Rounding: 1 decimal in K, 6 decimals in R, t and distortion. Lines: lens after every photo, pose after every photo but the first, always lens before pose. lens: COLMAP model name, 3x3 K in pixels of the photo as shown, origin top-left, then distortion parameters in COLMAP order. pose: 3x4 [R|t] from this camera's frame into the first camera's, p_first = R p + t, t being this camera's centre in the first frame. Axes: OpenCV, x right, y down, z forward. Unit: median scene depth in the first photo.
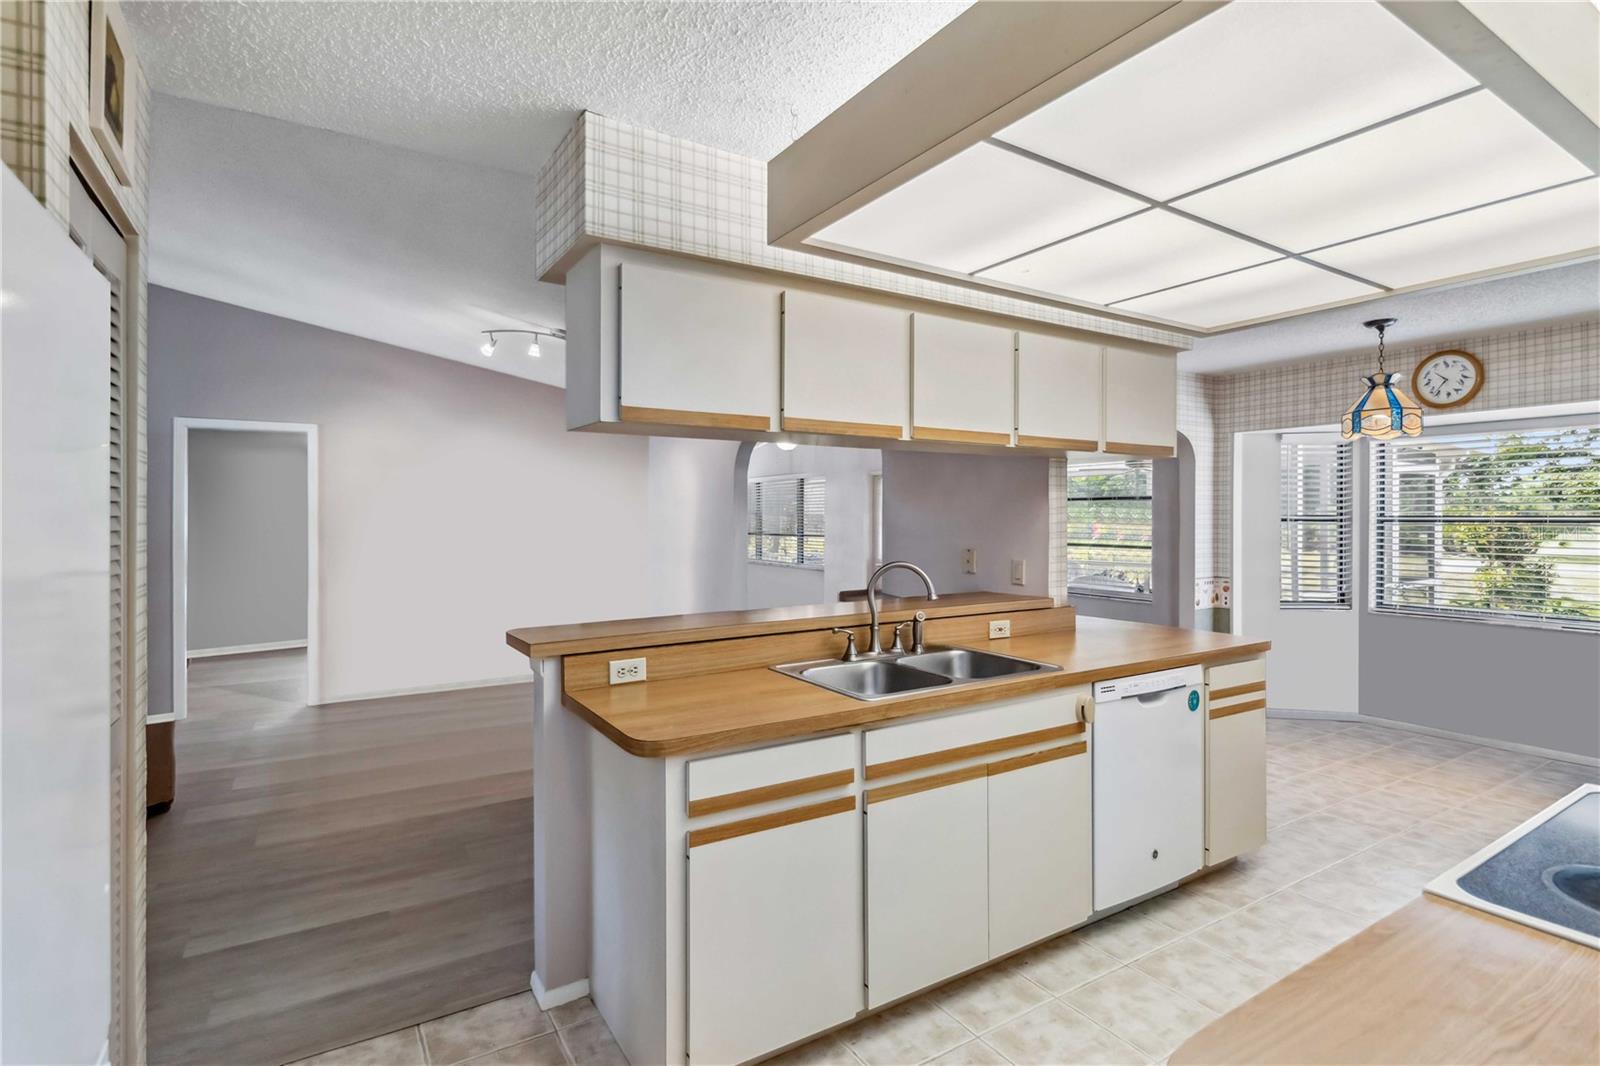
lens RADIAL K [[781.1, 0, 801.5], [0, 781.1, 522.0], [0, 0, 1]] dist [0.000988, -0.002667]
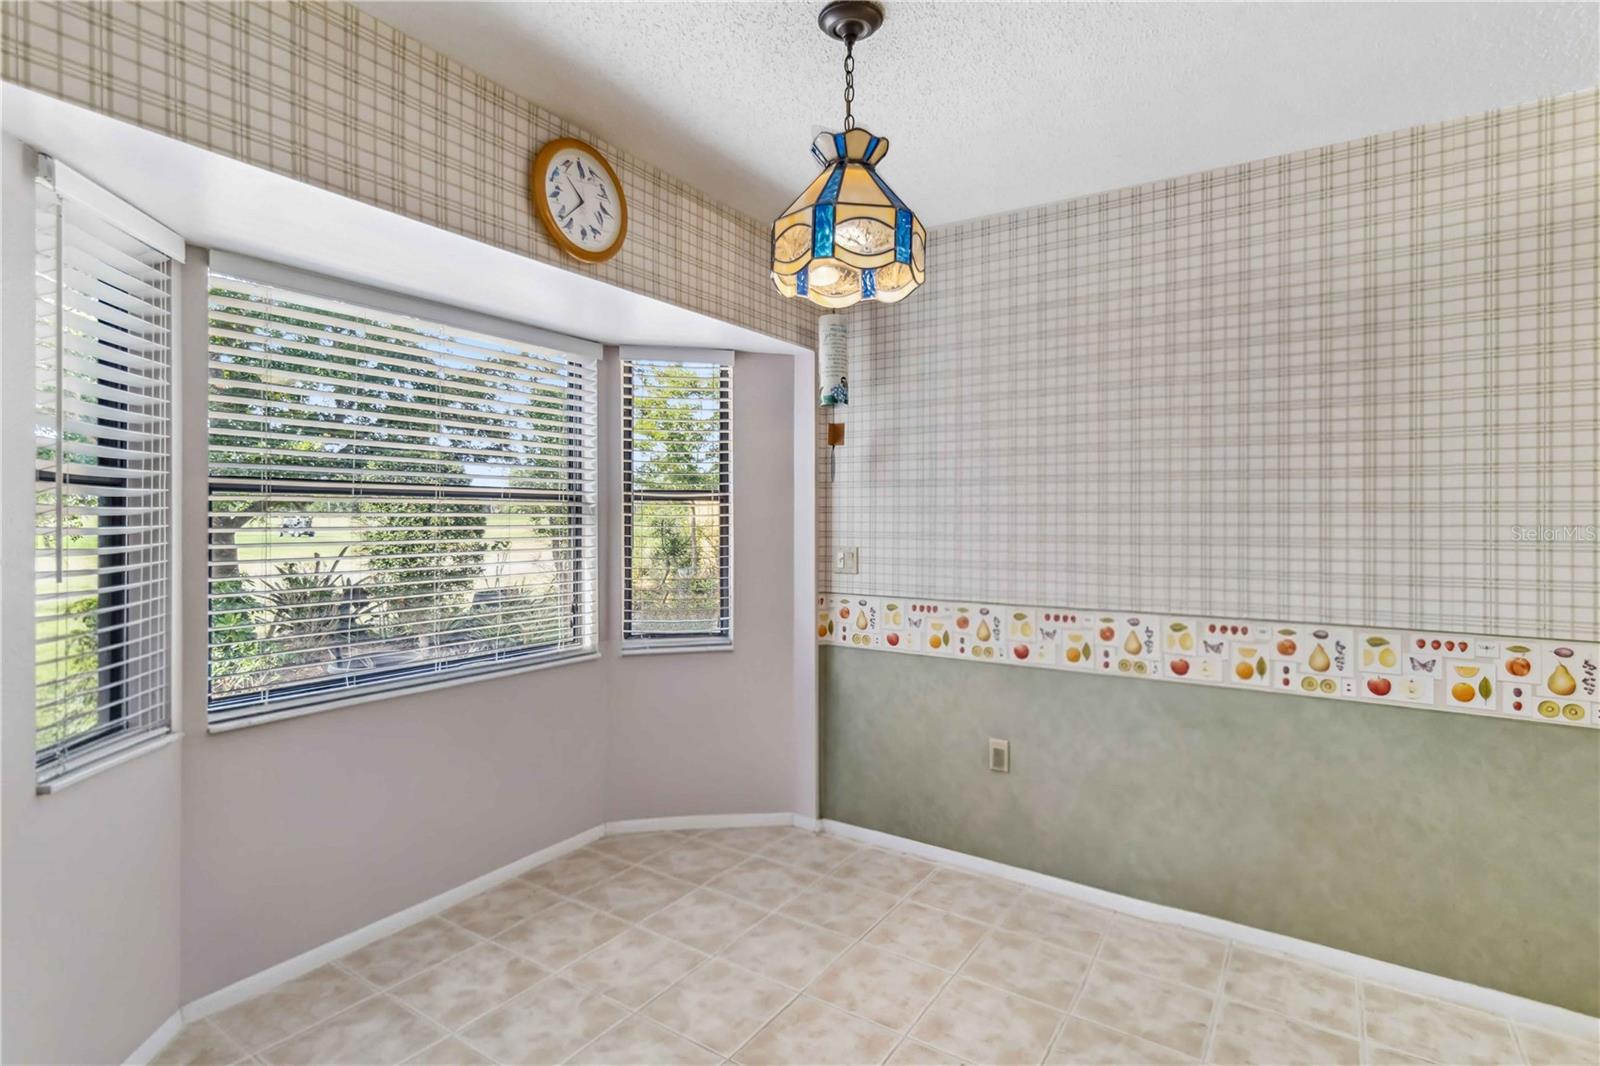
lens RADIAL K [[769.1, 0, 794.0], [0, 769.1, 514.7], [0, 0, 1]] dist [-0.005996, 0.000380]
pose [[-0.393158, -0.009220, 0.919425, 0.533678], [-0.004905, 0.999957, 0.007930, 0.014982], [-0.919458, -0.001392, -0.393186, 1.723052]]
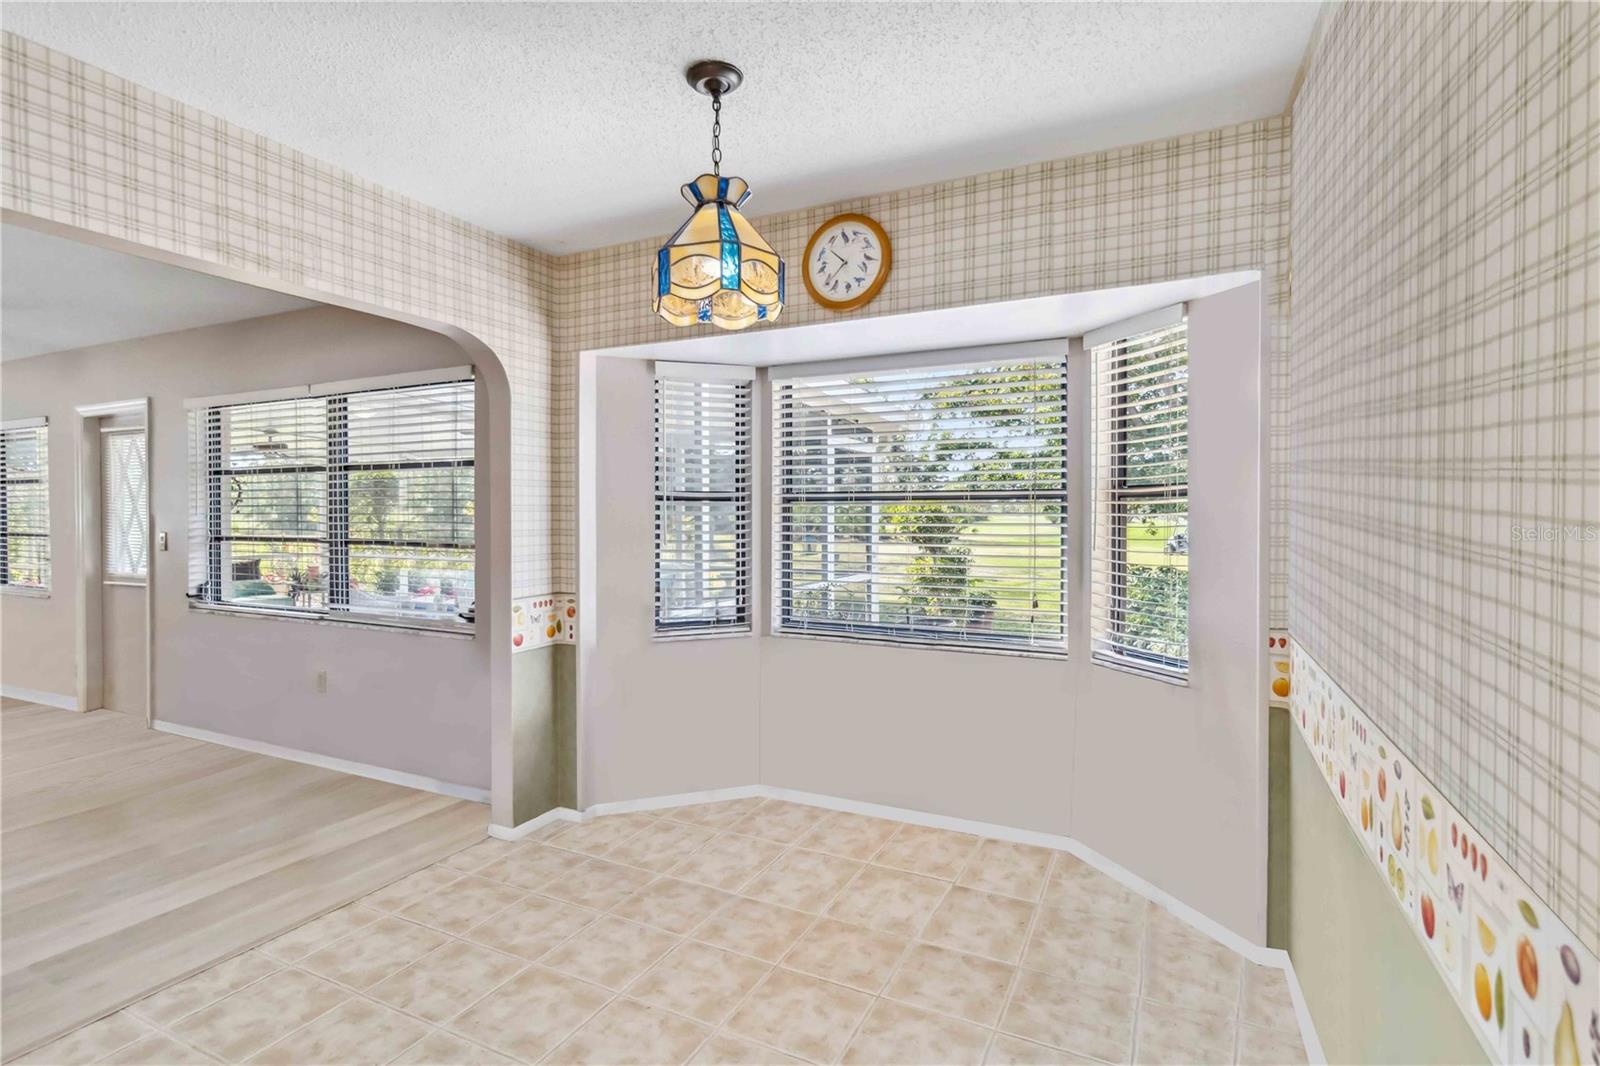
lens RADIAL K [[769.1, 0, 799.8], [0, 769.1, 526.1], [0, 0, 1]] dist [-0.005996, 0.000380]
pose [[0.851643, -0.011723, 0.523992, 0.773846], [0.005046, 0.999887, 0.014168, 0.024245], [-0.524098, -0.009422, 0.851606, 0.816520]]
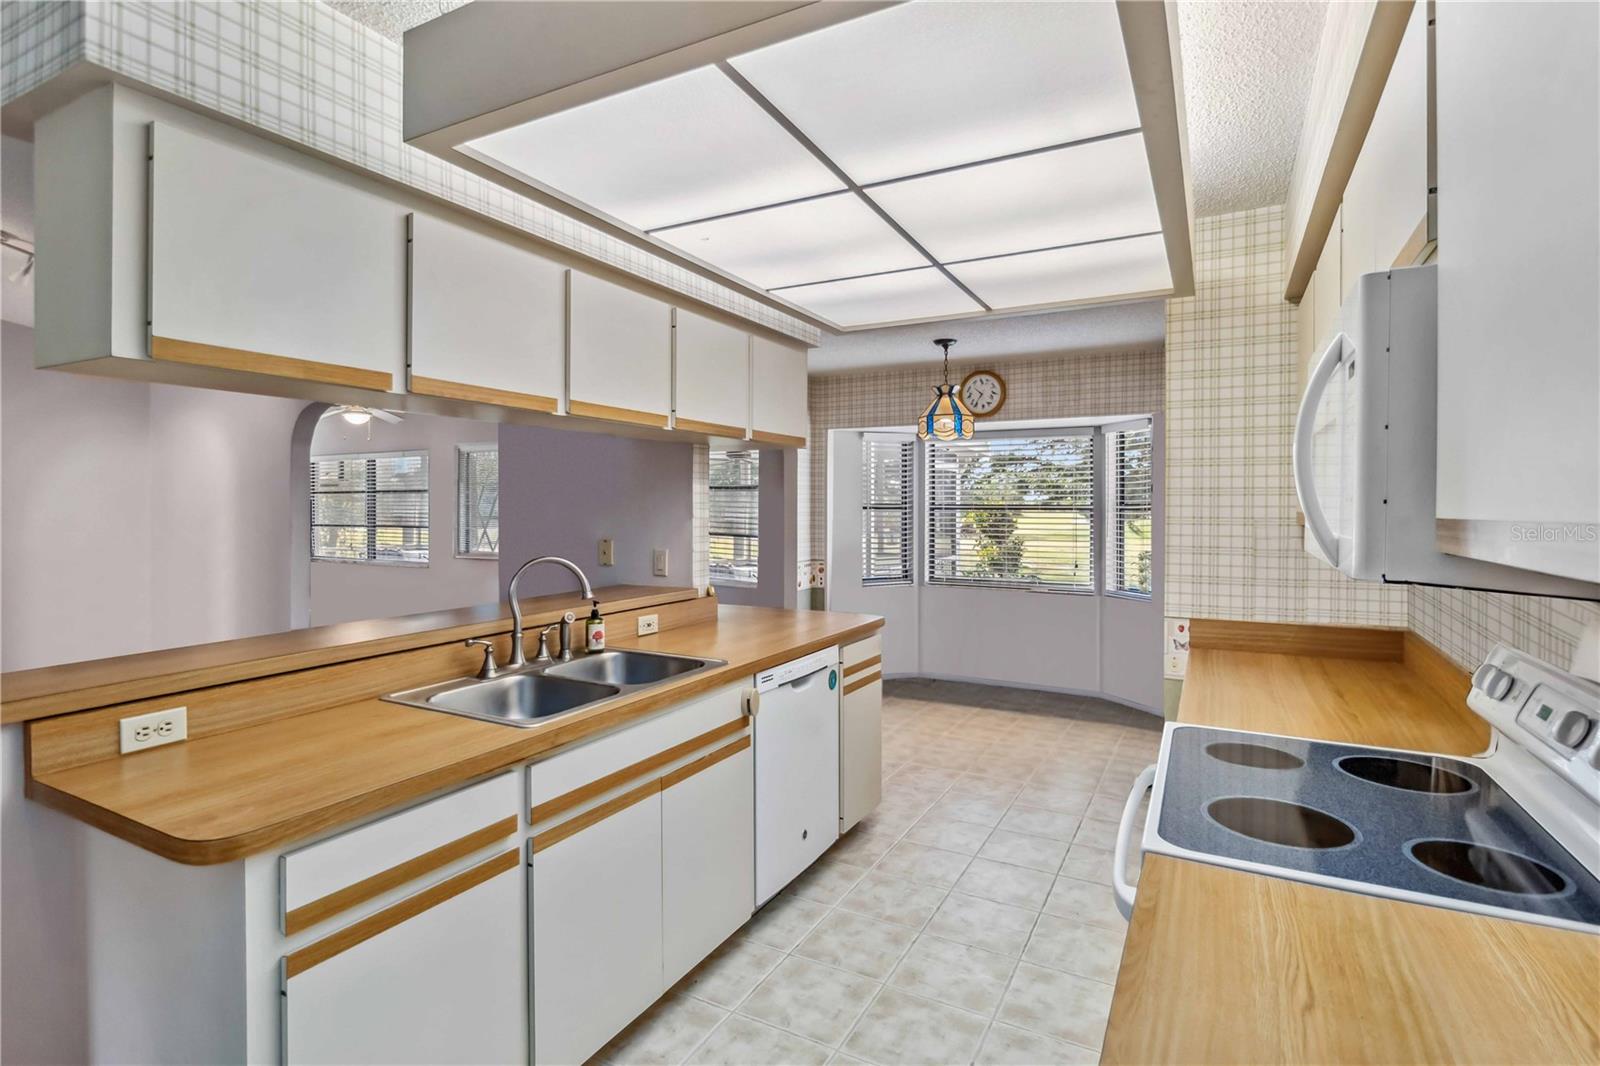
lens RADIAL K [[781.1, 0, 798.0], [0, 781.1, 508.9], [0, 0, 1]] dist [0.000988, -0.002667]
pose [[0.870675, -0.001086, 0.491858, -0.056362], [0.001836, 0.999998, -0.001042, -0.000020], [-0.491856, 0.001810, 0.870675, 0.109099]]
